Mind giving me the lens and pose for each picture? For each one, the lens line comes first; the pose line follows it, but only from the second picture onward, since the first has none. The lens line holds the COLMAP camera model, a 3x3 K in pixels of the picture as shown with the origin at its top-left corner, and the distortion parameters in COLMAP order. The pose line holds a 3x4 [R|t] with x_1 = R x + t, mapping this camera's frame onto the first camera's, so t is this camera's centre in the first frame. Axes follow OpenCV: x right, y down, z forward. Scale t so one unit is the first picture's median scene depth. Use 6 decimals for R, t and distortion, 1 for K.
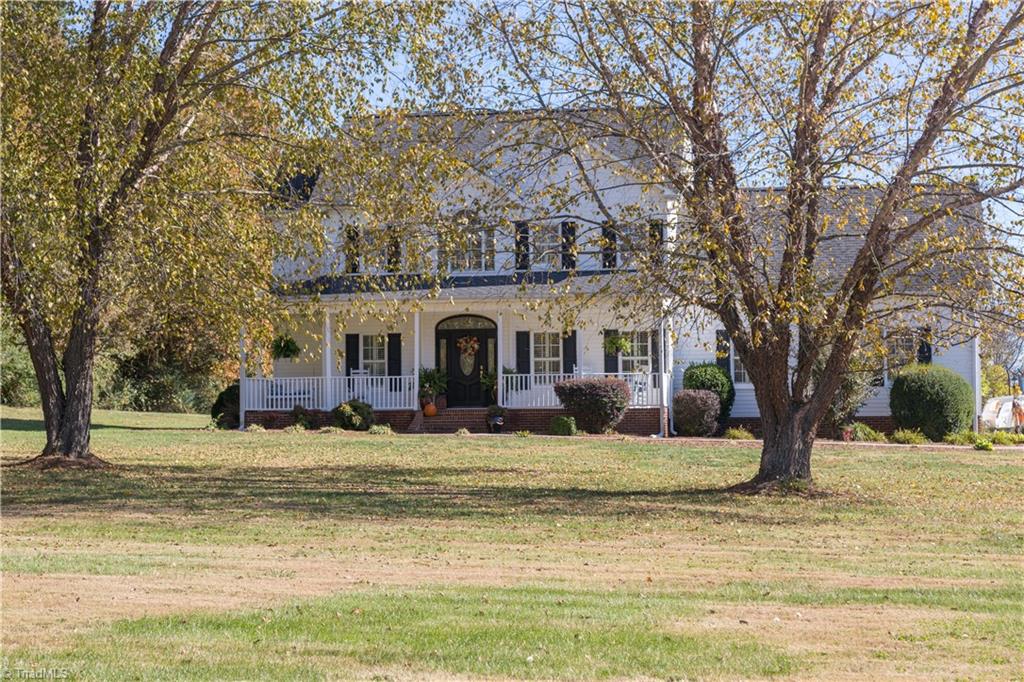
lens RADIAL K [[2072.7, 0, 512.1], [0, 2072.7, 340.3], [0, 0, 1]] dist [-0.309753, 0.000000]
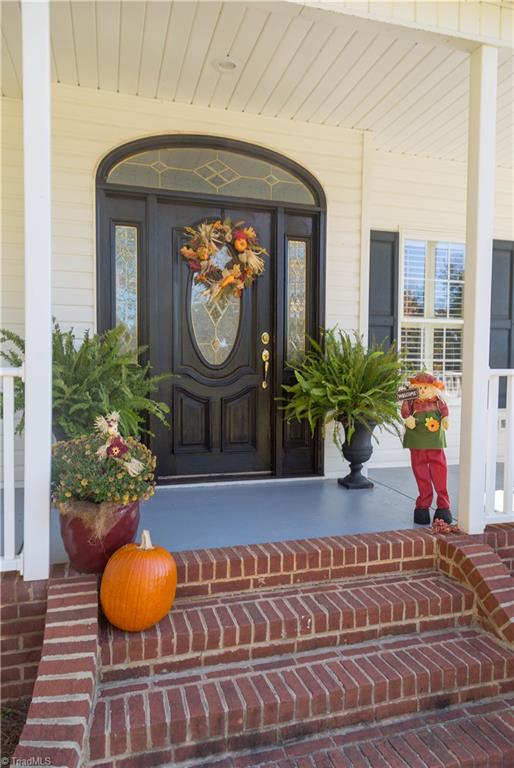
lens RADIAL K [[522.4, 0, 259.6], [0, 522.4, 388.4], [0, 0, 1]] dist [0.024424, -0.007714]
pose [[0.894090, 0.003401, 0.447875, -0.048344], [-0.036255, 0.997239, 0.064803, 0.015575], [-0.446418, -0.074177, 0.891745, 0.938447]]
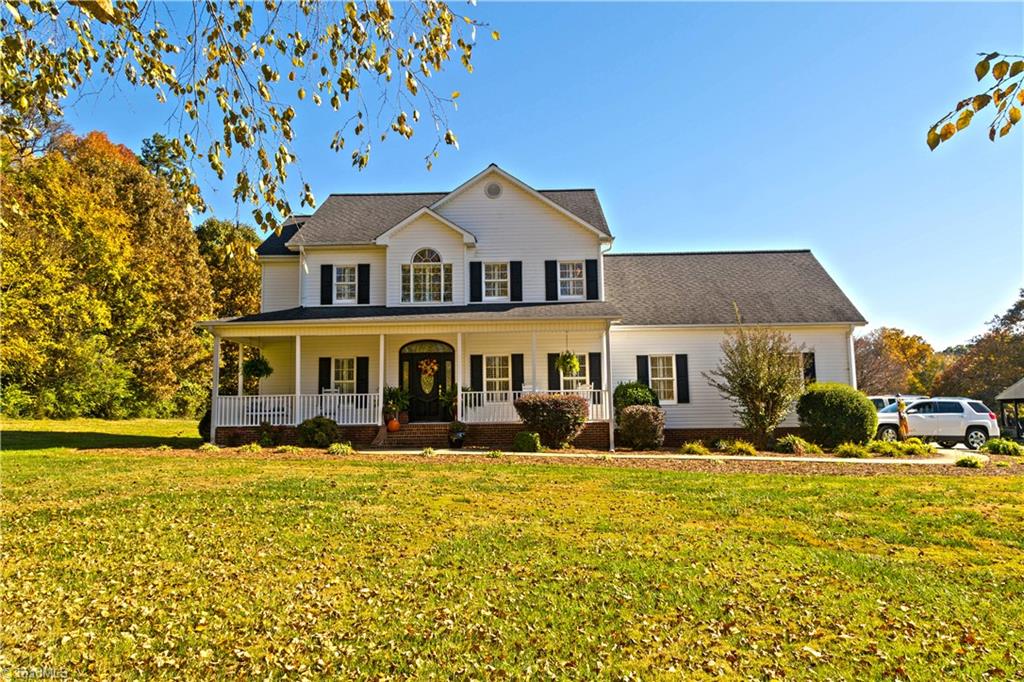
lens RADIAL K [[696.6, 0, 511.7], [0, 696.6, 344.6], [0, 0, 1]] dist [0.024424, -0.007714]
pose [[0.992561, 0.007018, 0.121544, -0.022422], [0.000728, 0.997978, -0.063561, 0.014653], [-0.121744, 0.063177, 0.990549, 0.618202]]
